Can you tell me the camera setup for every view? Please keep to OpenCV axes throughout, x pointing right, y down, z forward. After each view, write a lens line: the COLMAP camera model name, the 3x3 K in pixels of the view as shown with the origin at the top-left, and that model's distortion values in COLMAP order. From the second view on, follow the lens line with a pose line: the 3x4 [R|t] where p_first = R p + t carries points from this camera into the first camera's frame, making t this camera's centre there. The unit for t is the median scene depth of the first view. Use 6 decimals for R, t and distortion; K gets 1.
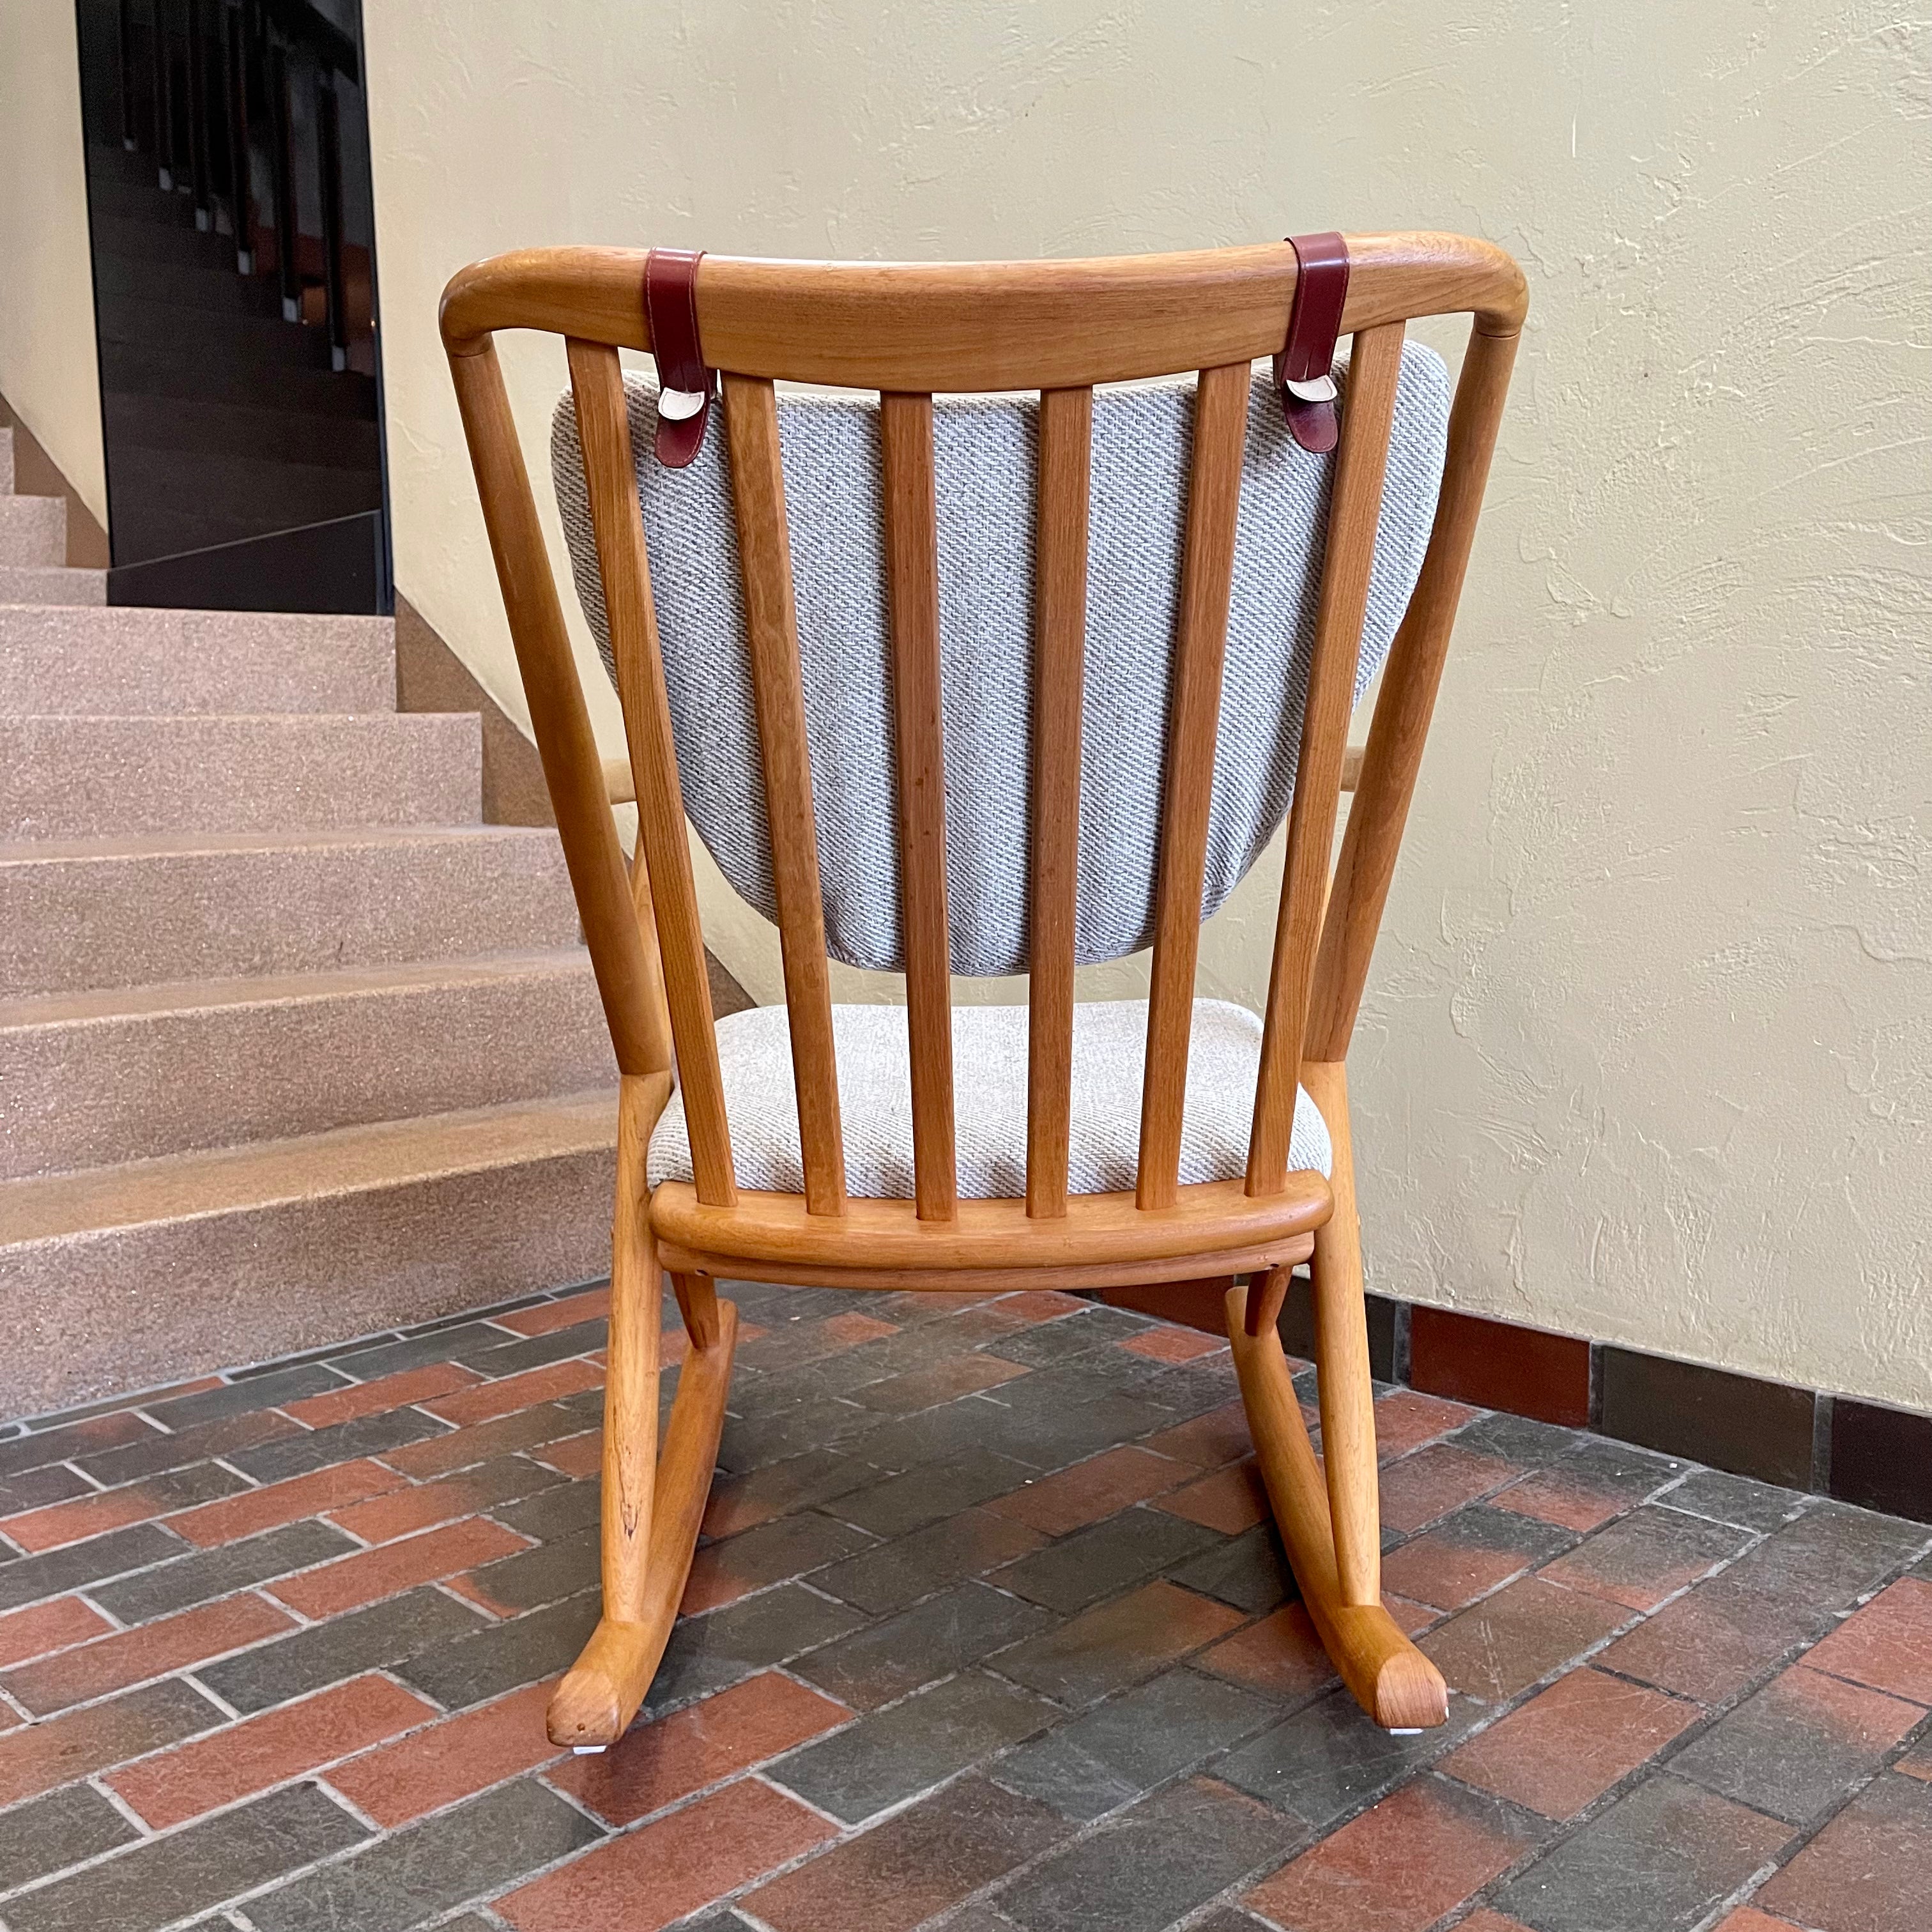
lens RADIAL K [[1967.7, 0, 966.5], [0, 1967.7, 978.2], [0, 0, 1]] dist [0.015071, 0.026754]
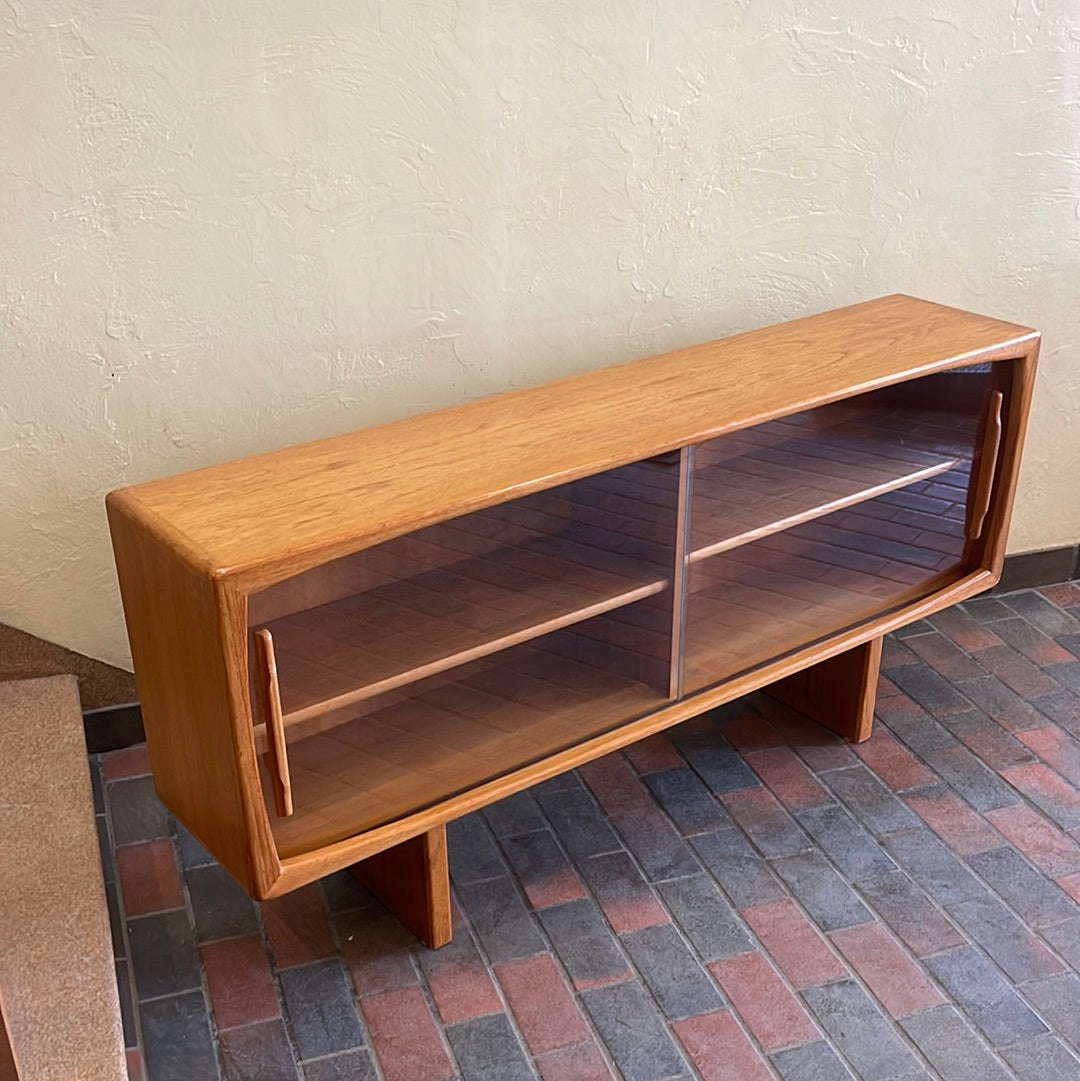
lens RADIAL K [[1407.7, 0, 540.0], [0, 1407.7, 689.3], [0, 0, 1]] dist [-0.005150, 0.049691]
pose [[0.429449, -0.443060, 0.786938, -1.023326], [0.109028, 0.890445, 0.441837, -0.459165], [-0.896486, -0.103948, 0.430707, 0.412924]]
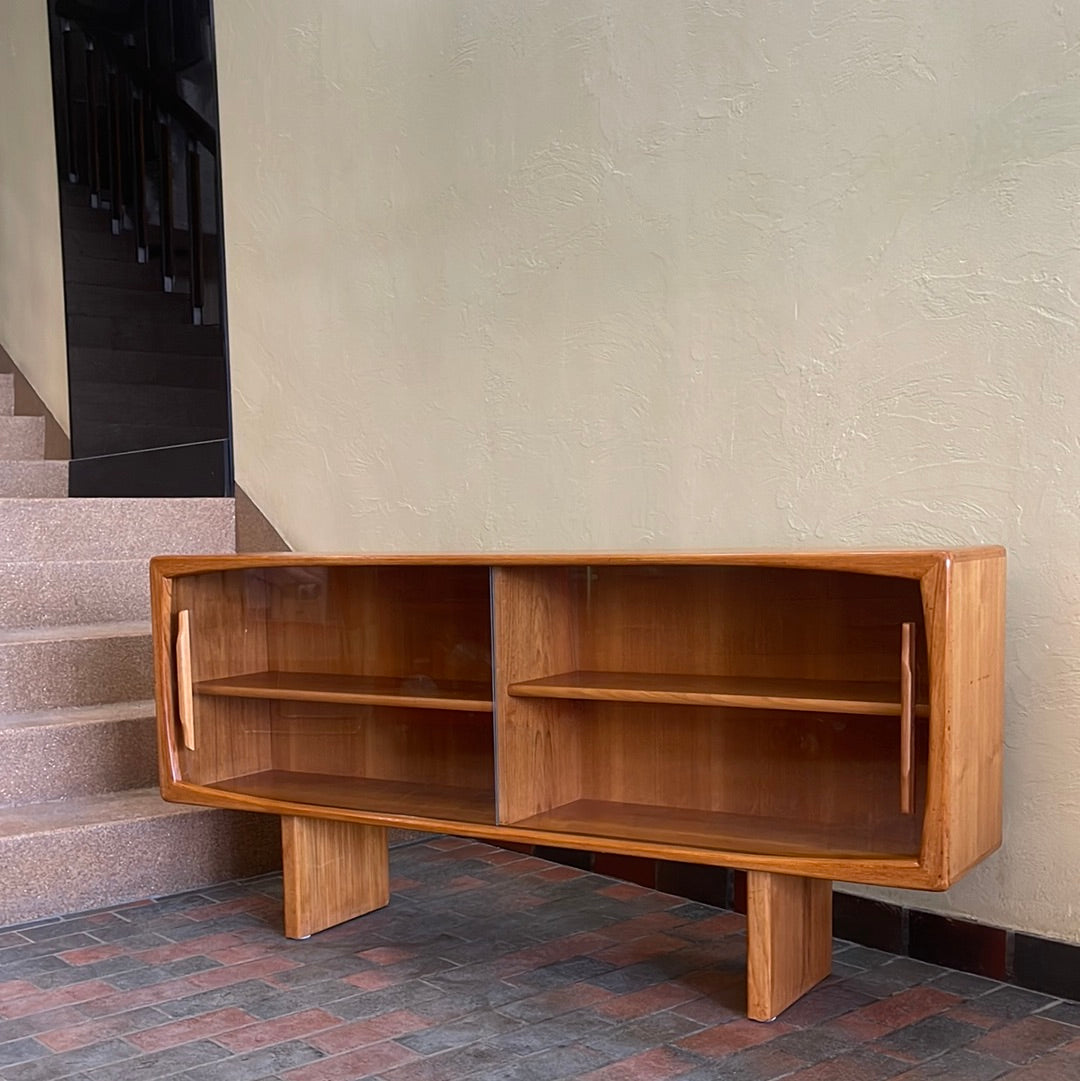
lens RADIAL K [[1435.3, 0, 541.7], [0, 1435.3, 681.6], [0, 0, 1]] dist [0.061042, -0.128657]
pose [[0.998040, 0.007516, -0.062124, 0.126525], [-0.008000, 0.999940, -0.007538, -0.014949], [0.062064, 0.008020, 0.998040, -0.512626]]
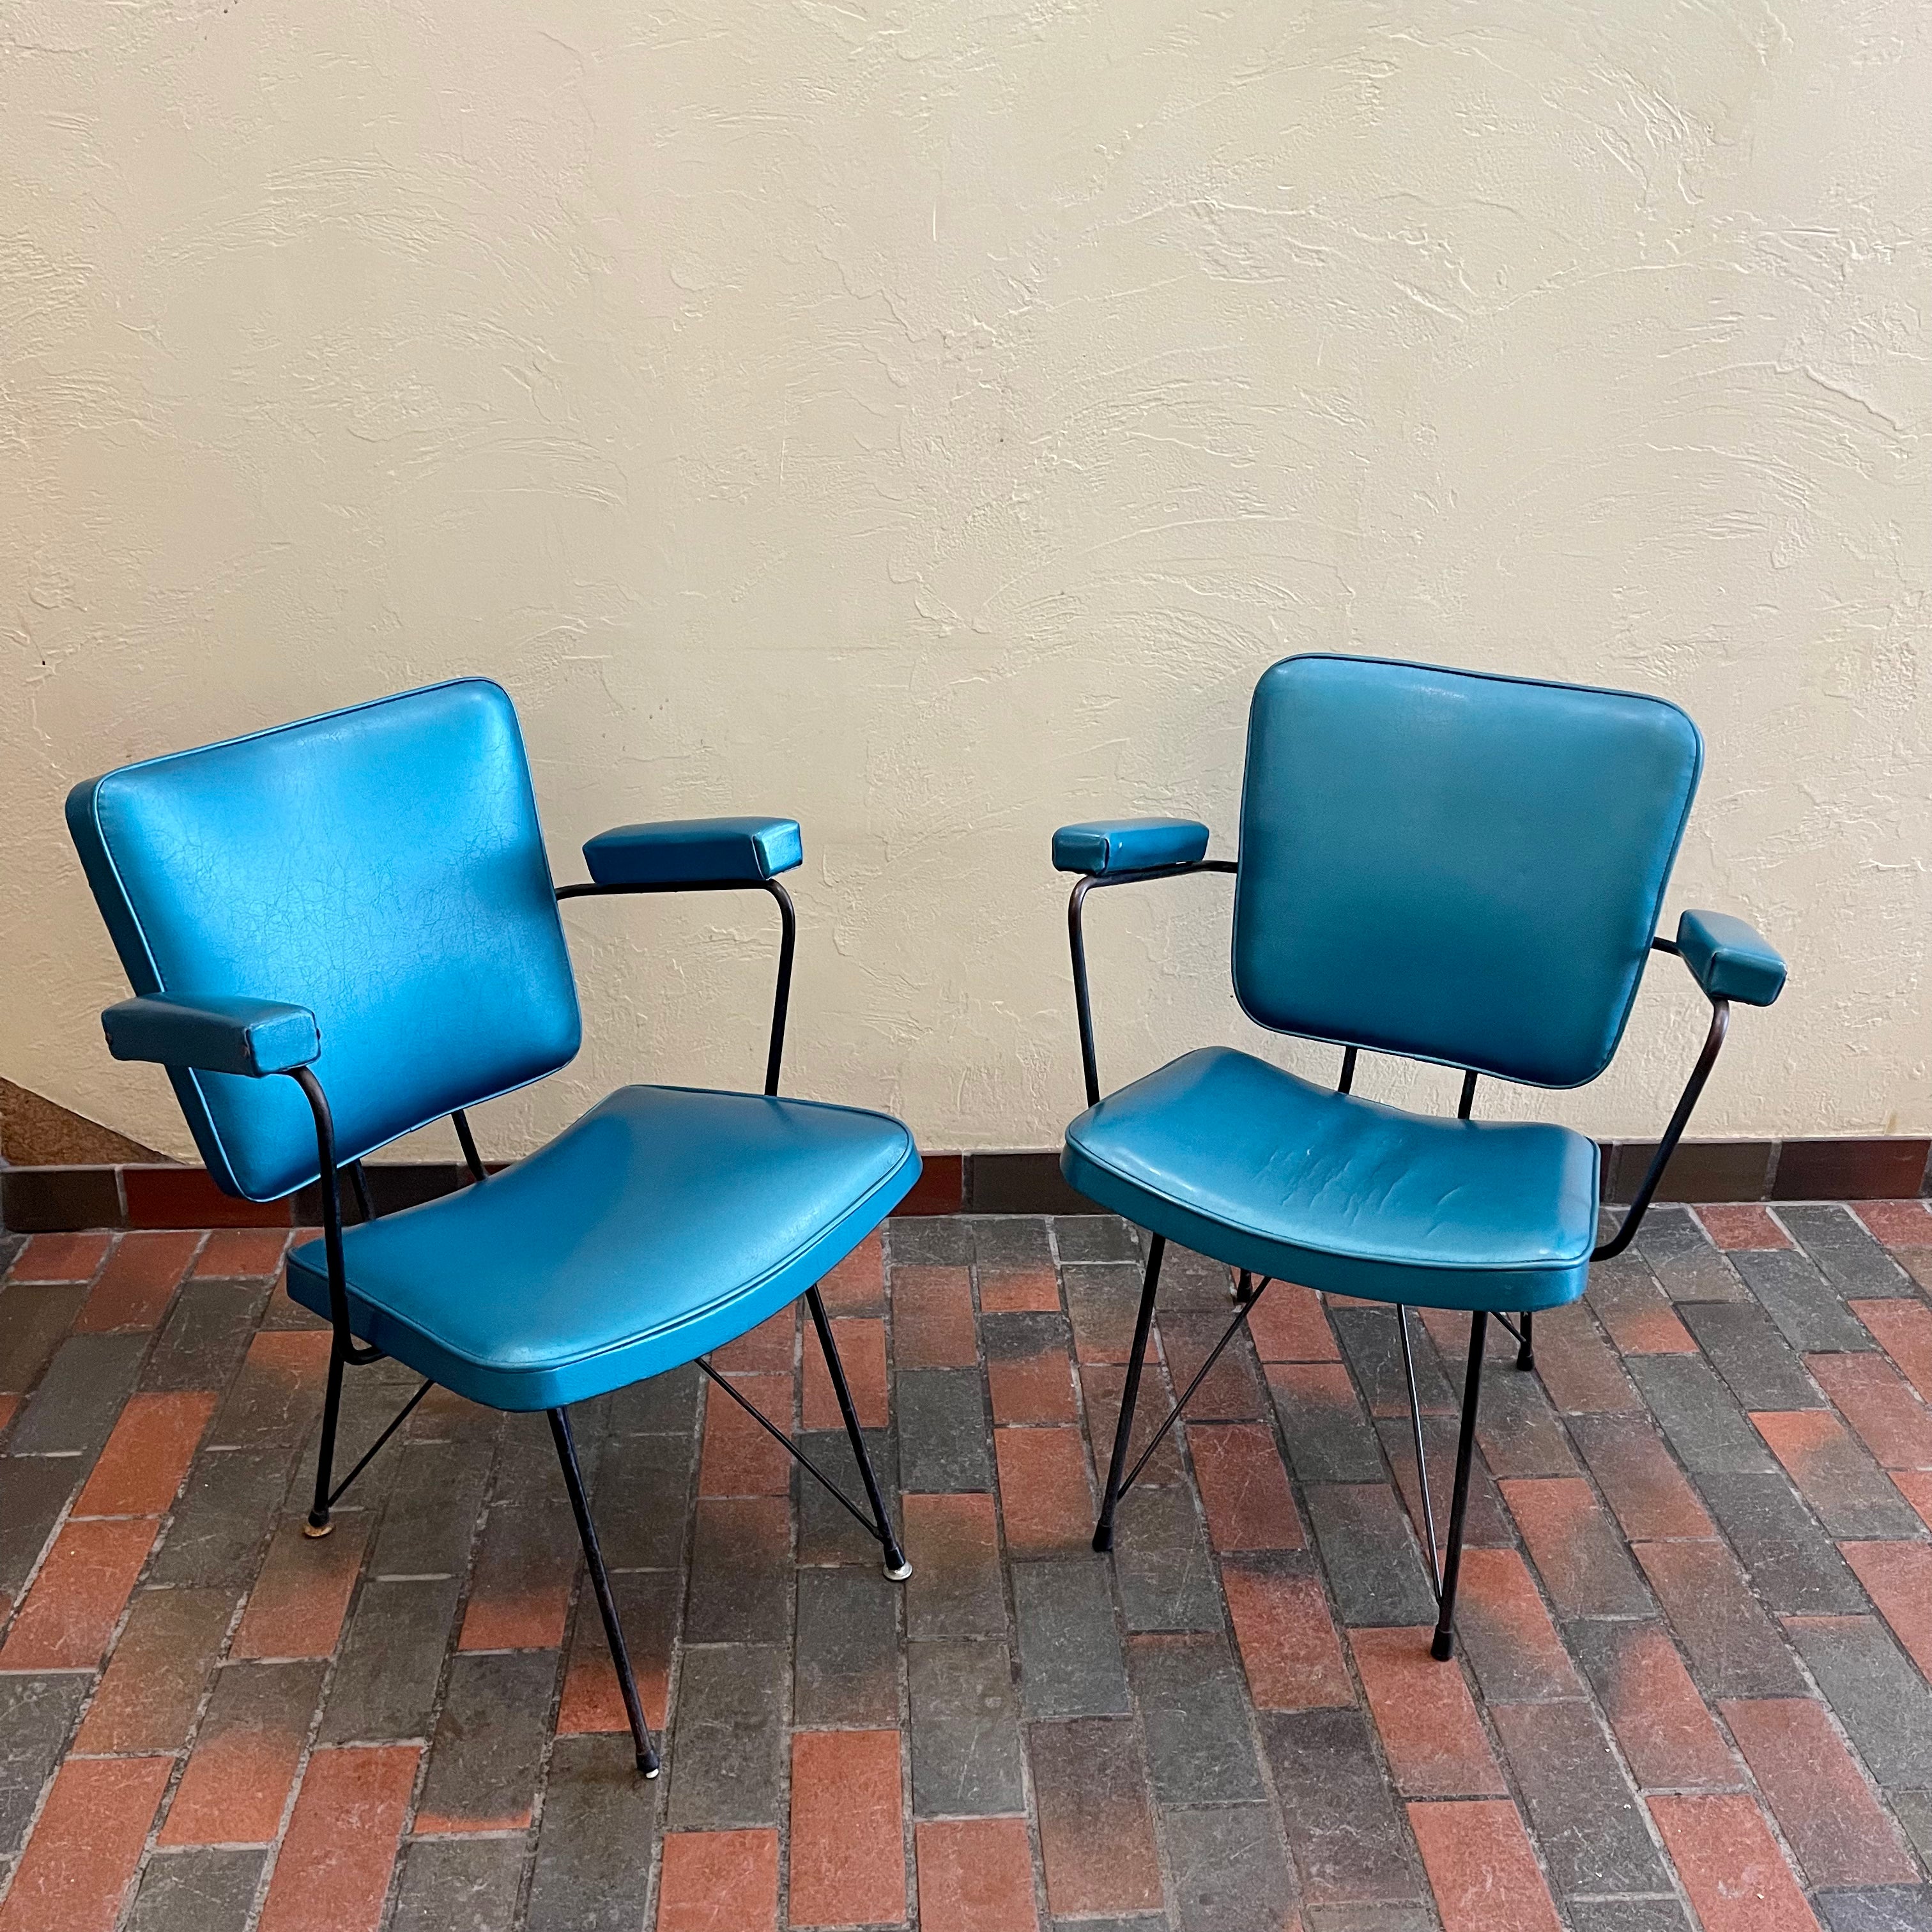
lens RADIAL K [[1903.1, 0, 971.4], [0, 1903.1, 981.9], [0, 0, 1]] dist [0.019382, -0.010790]
pose [[0.651267, -0.301644, 0.696320, -0.540490], [0.059816, 0.935152, 0.349160, -0.373822], [-0.756487, -0.185745, 0.627077, 0.201201]]
